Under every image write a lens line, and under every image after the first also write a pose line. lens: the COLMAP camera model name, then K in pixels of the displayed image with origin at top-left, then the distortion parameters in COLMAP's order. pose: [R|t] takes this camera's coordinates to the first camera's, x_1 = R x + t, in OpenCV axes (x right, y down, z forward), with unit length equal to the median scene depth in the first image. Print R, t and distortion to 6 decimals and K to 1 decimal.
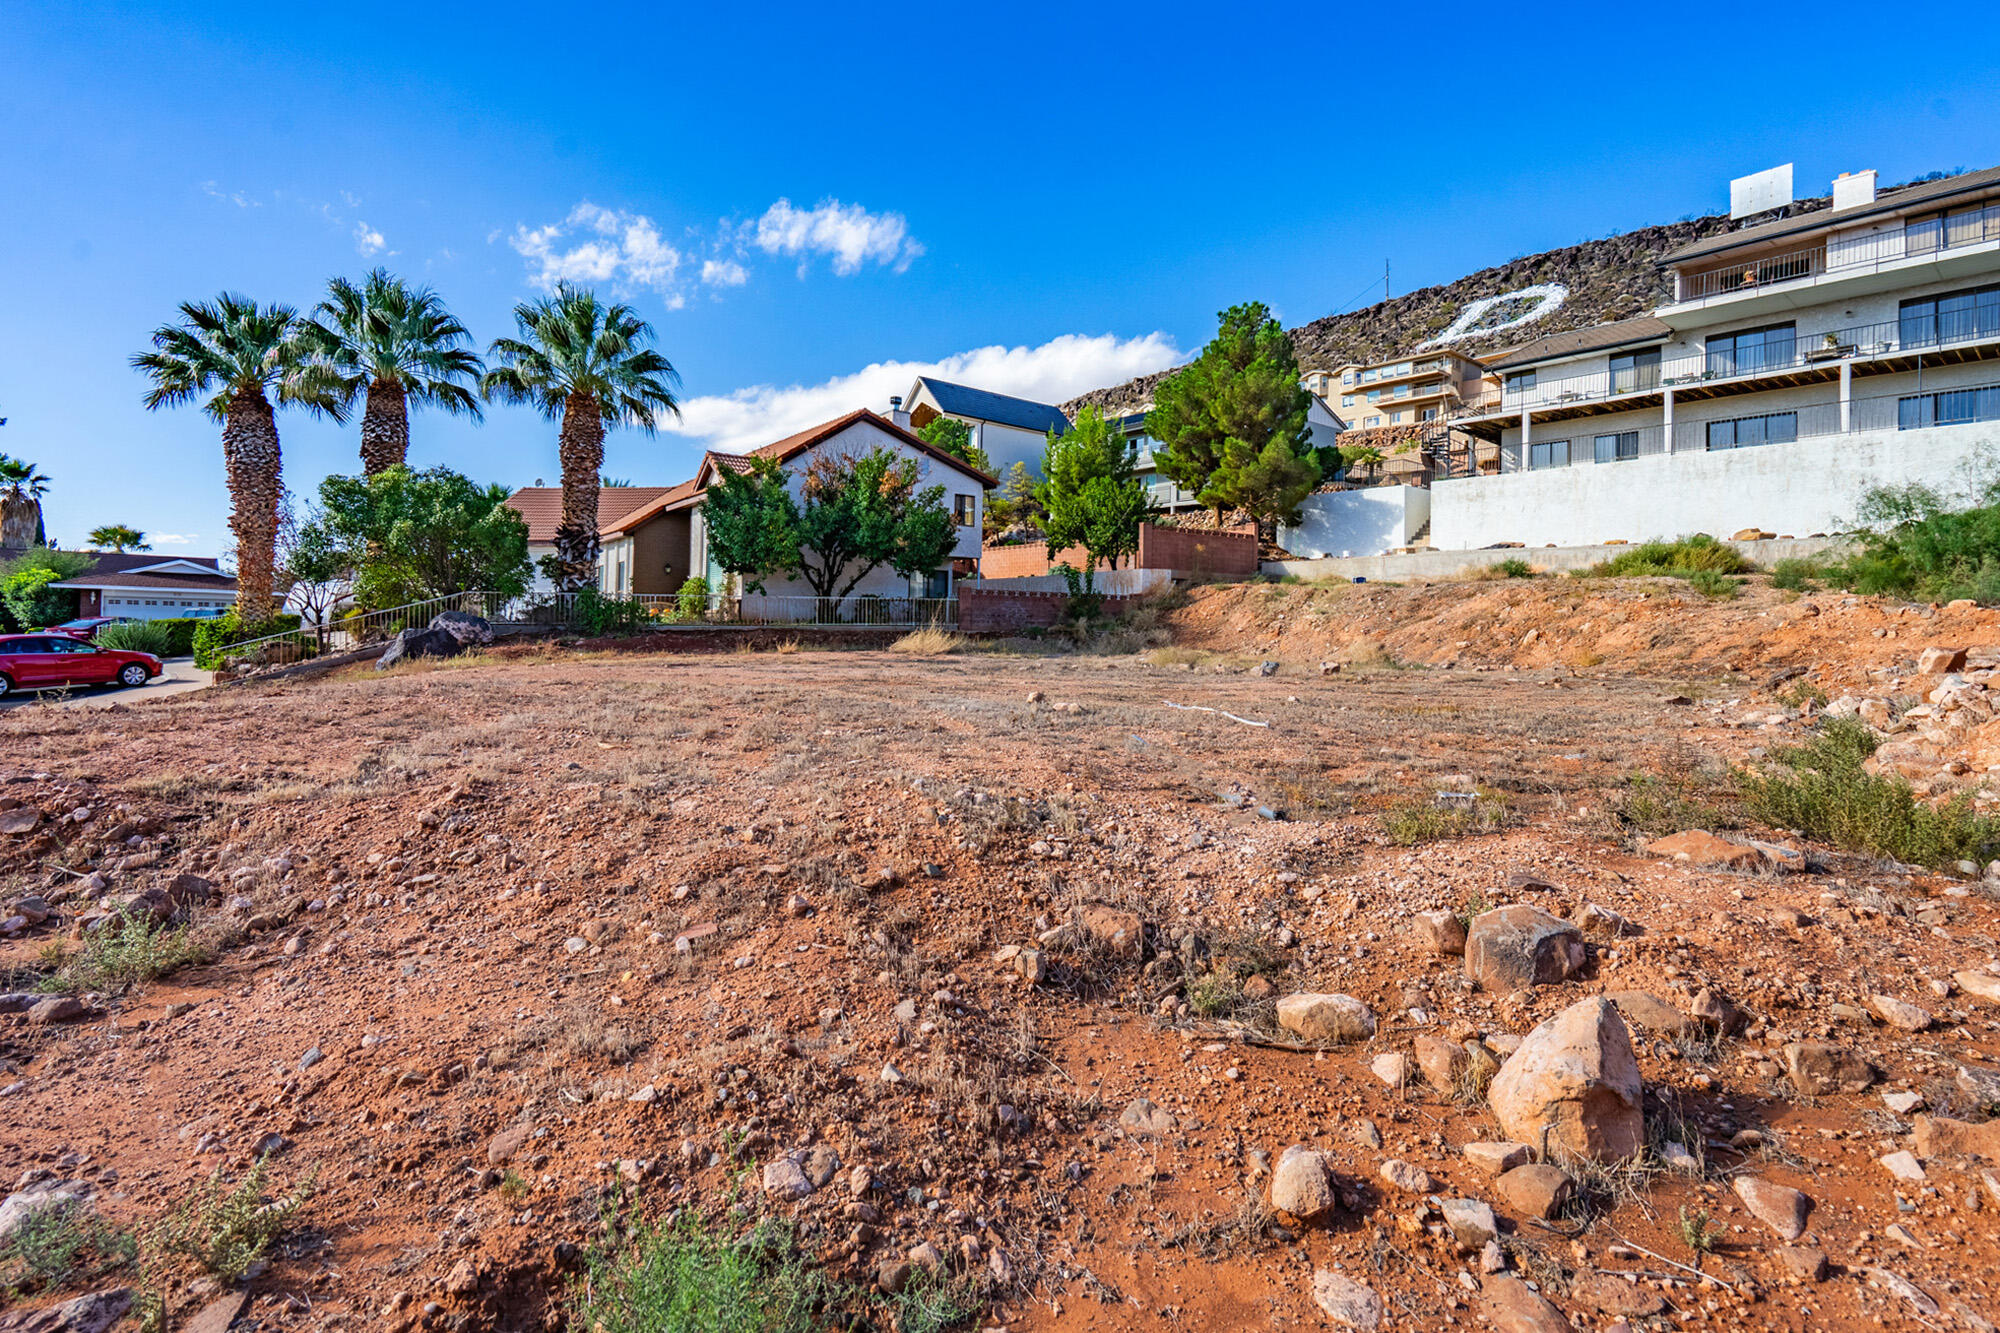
lens RADIAL K [[948.8, 0, 999.0], [0, 948.8, 623.5], [0, 0, 1]] dist [0.001997, 0.000495]
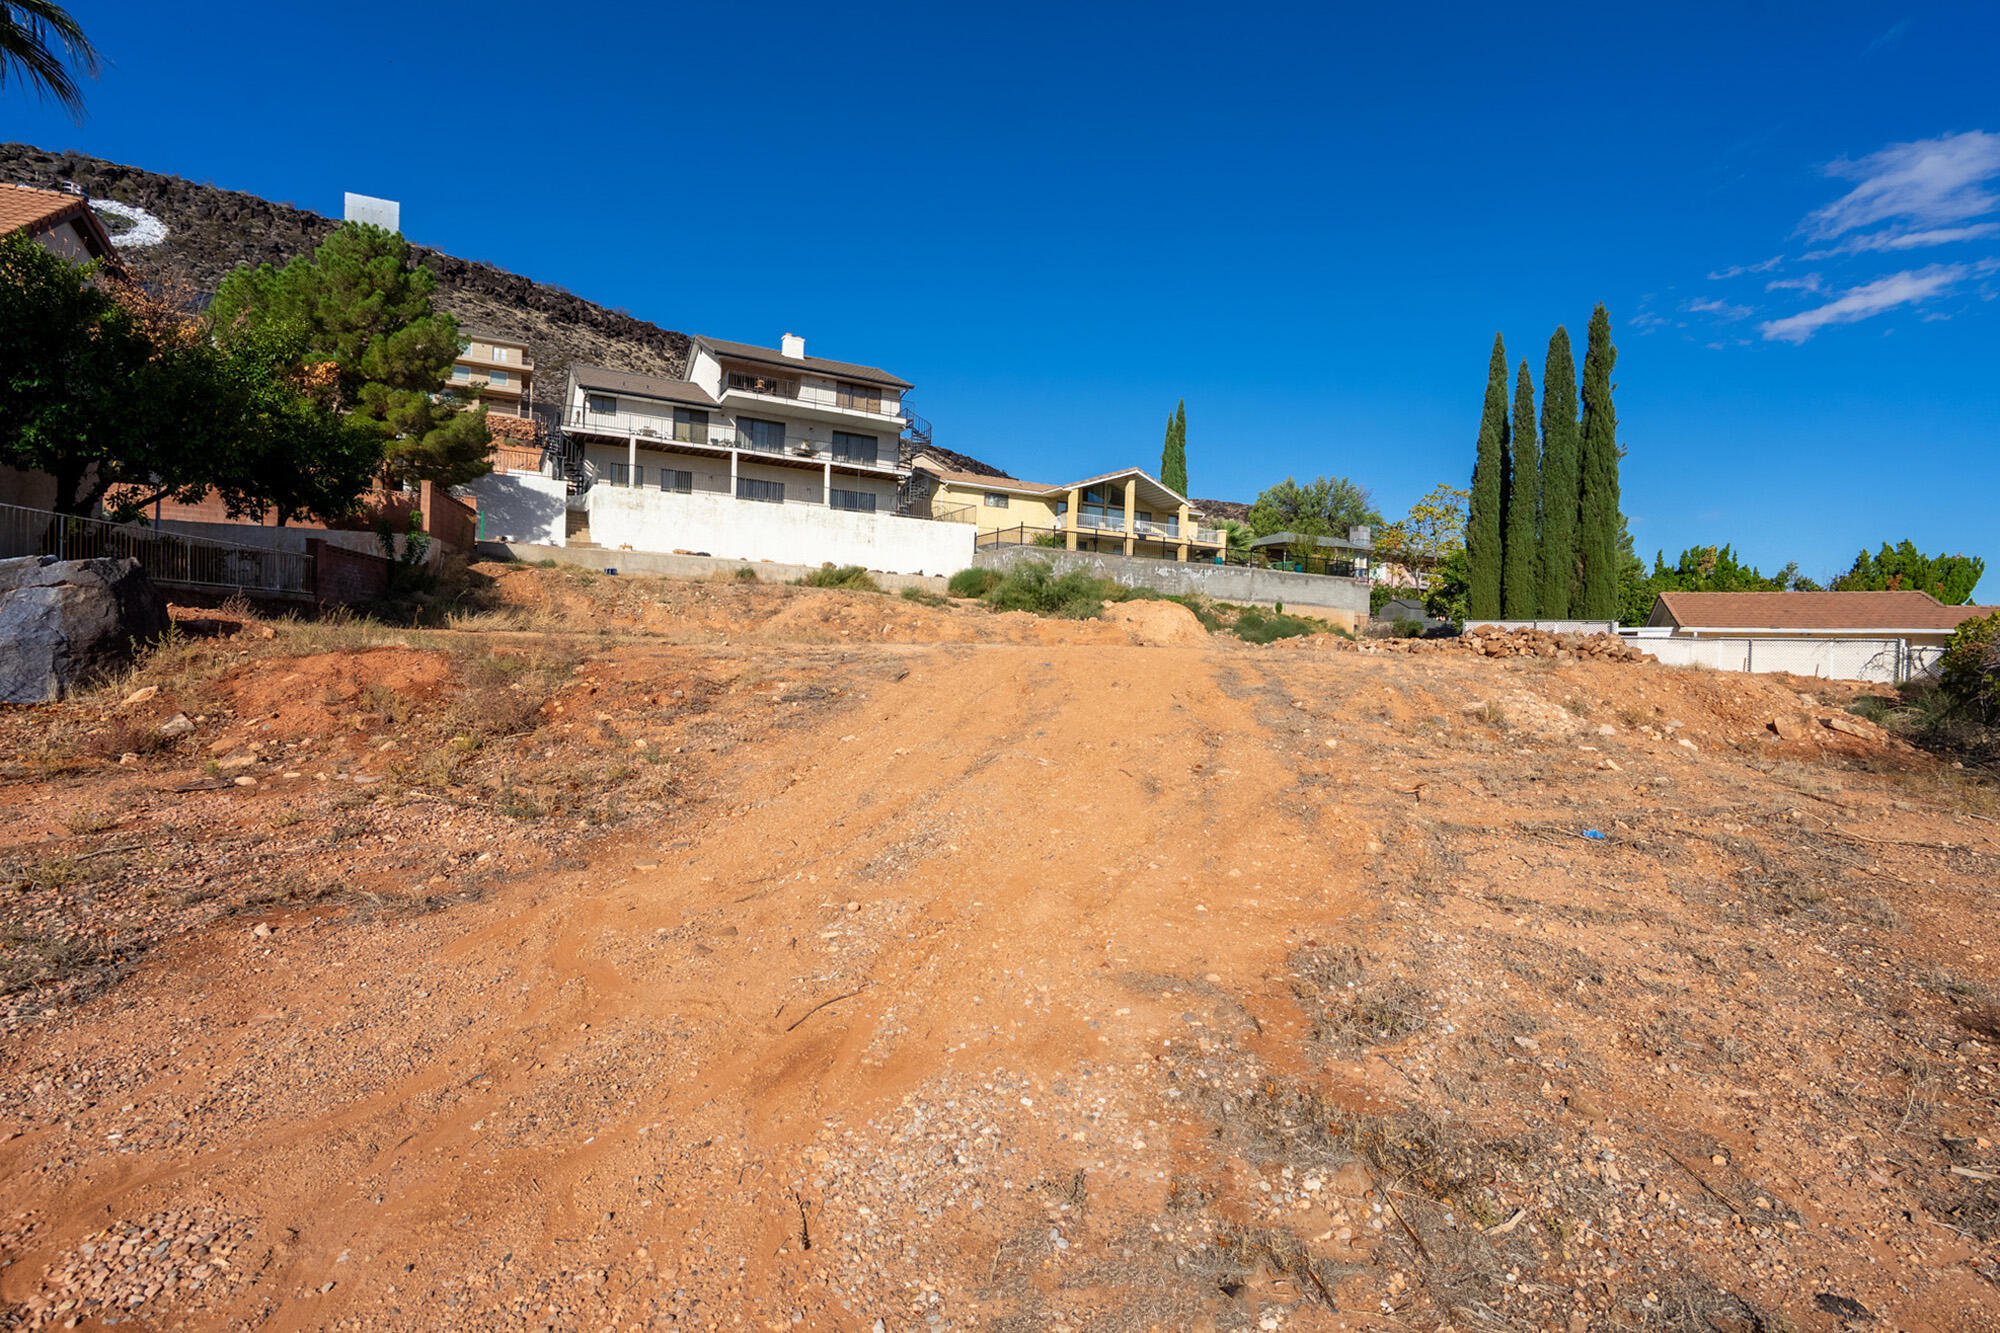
lens RADIAL K [[942.7, 0, 1001.4], [0, 942.7, 664.5], [0, 0, 1]] dist [0.000148, 0.000645]
pose [[0.198819, -0.017970, 0.979872, -0.541602], [-0.033957, 0.999105, 0.025213, 0.016709], [-0.979448, -0.038286, 0.198030, 0.319179]]
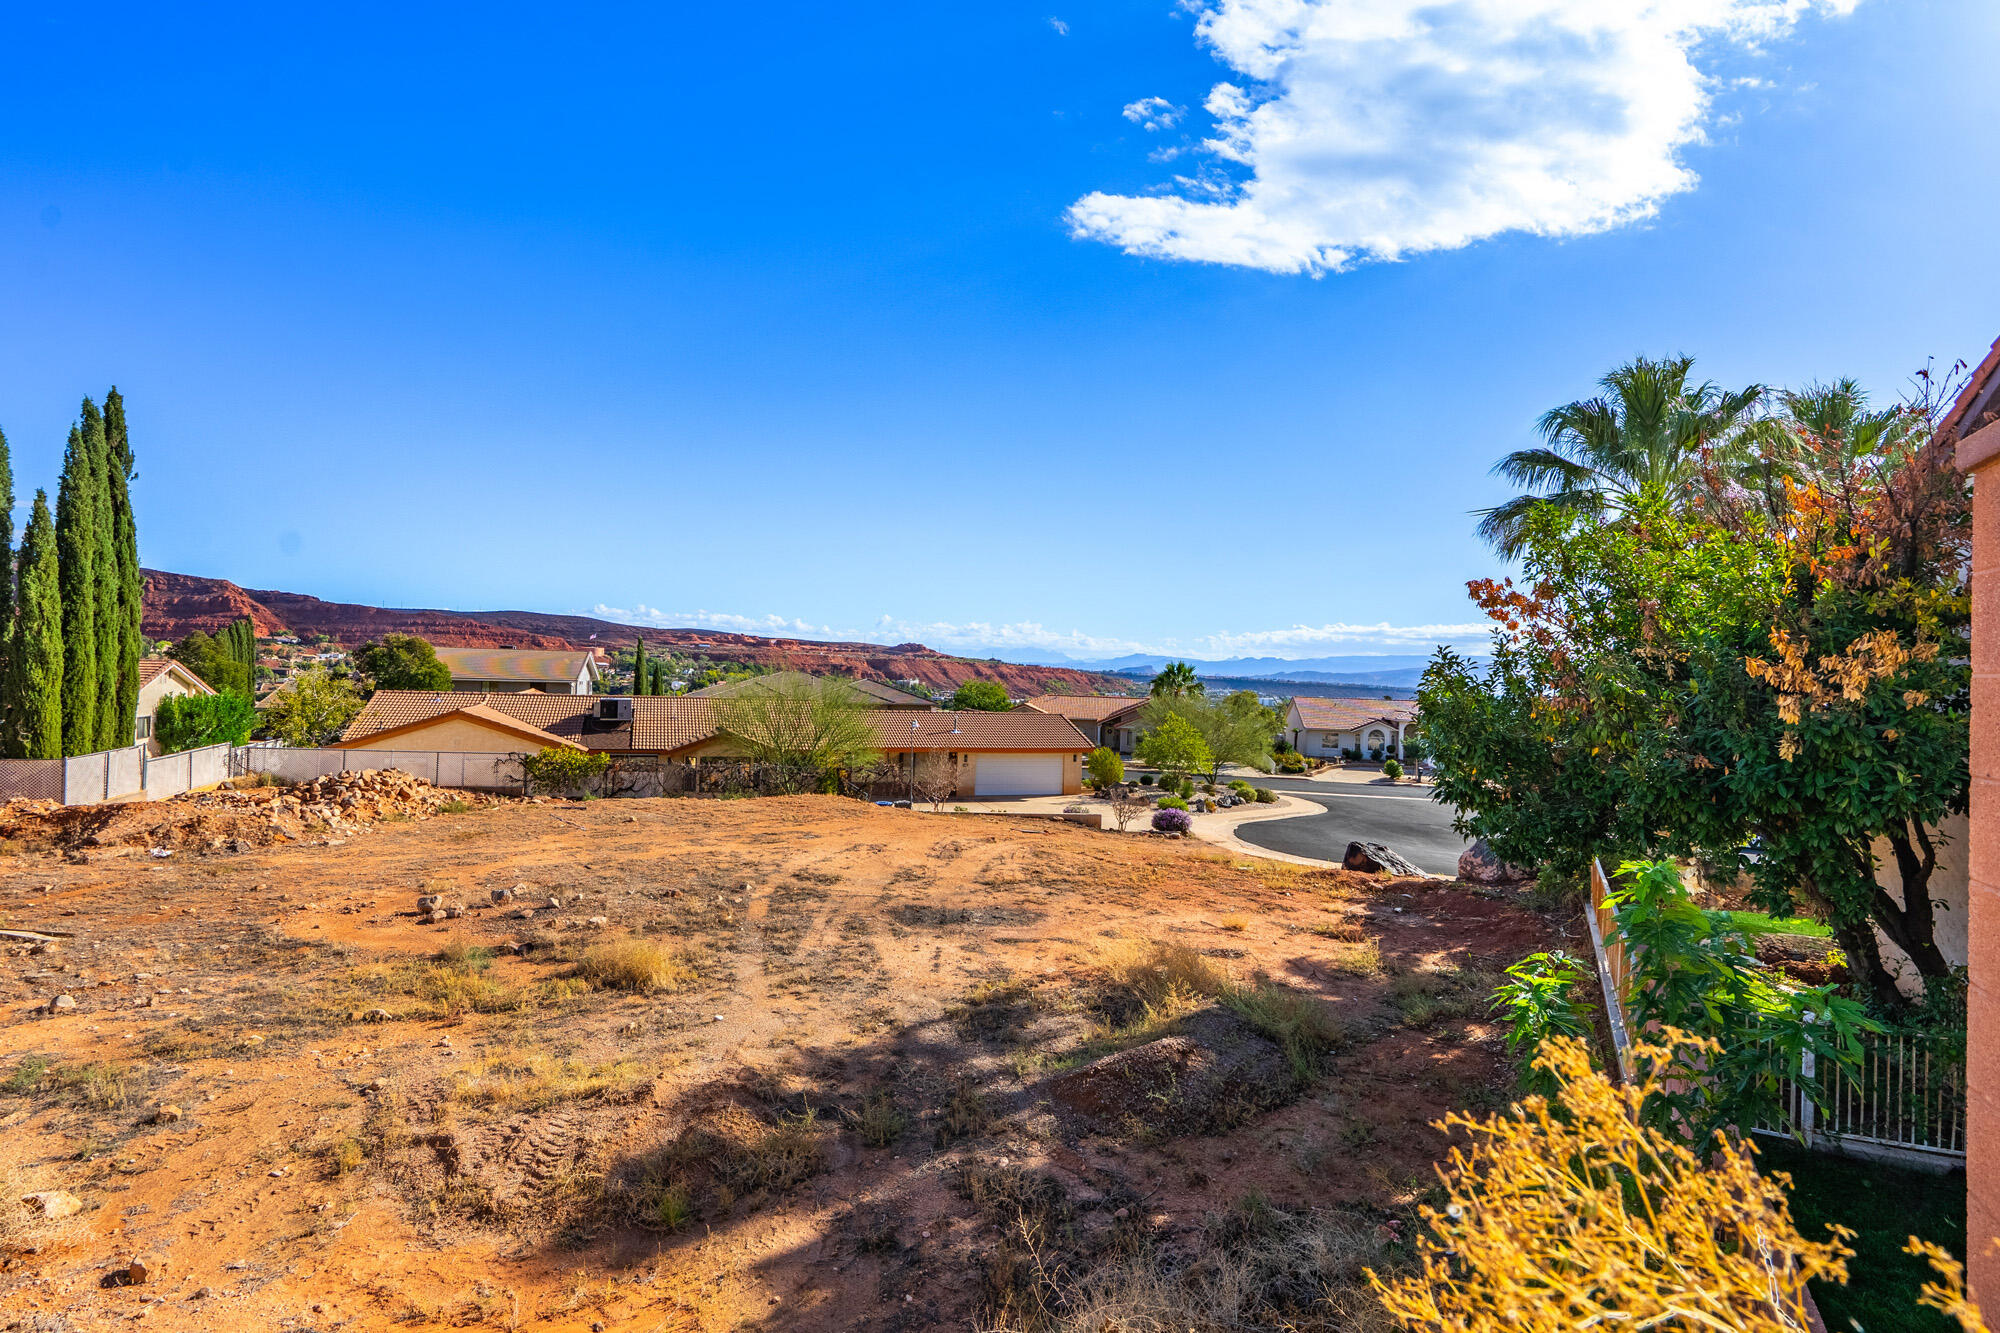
lens RADIAL K [[985.8, 0, 992.2], [0, 985.8, 653.6], [0, 0, 1]] dist [0.003380, 0.000842]
pose [[-0.808777, -0.055066, -0.585532, 0.225282], [-0.043624, 0.998481, -0.033646, -0.087512], [0.586496, -0.001669, -0.809951, 0.972201]]
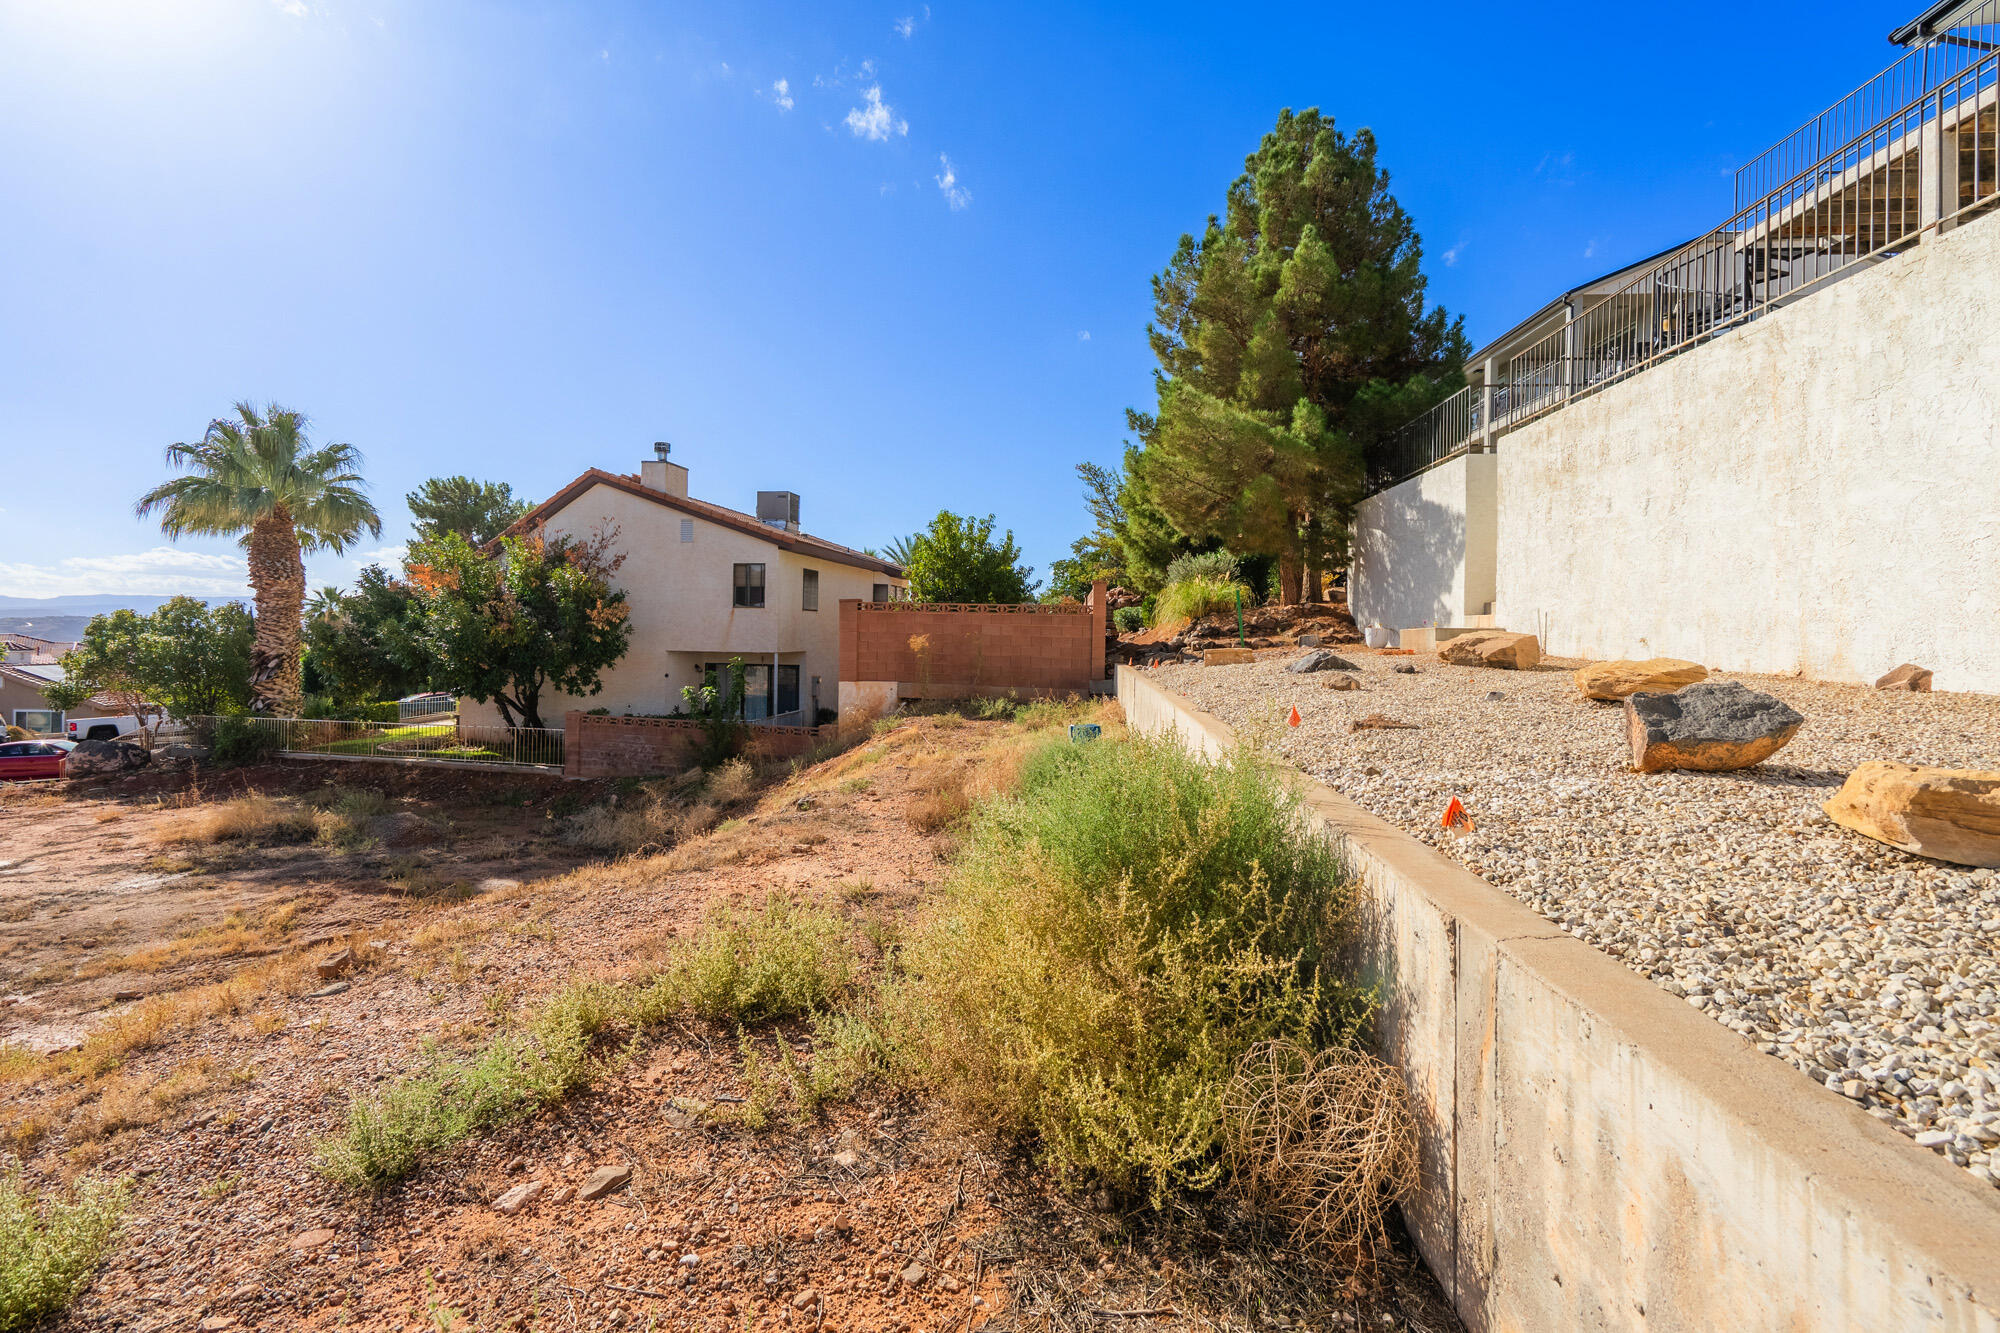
lens RADIAL K [[948.8, 0, 999.0], [0, 948.8, 623.5], [0, 0, 1]] dist [0.001997, 0.000495]
pose [[0.713089, -0.015824, -0.700895, 0.593907], [0.005236, 0.999838, -0.017246, -0.079234], [0.701054, 0.008628, 0.713056, 0.633321]]
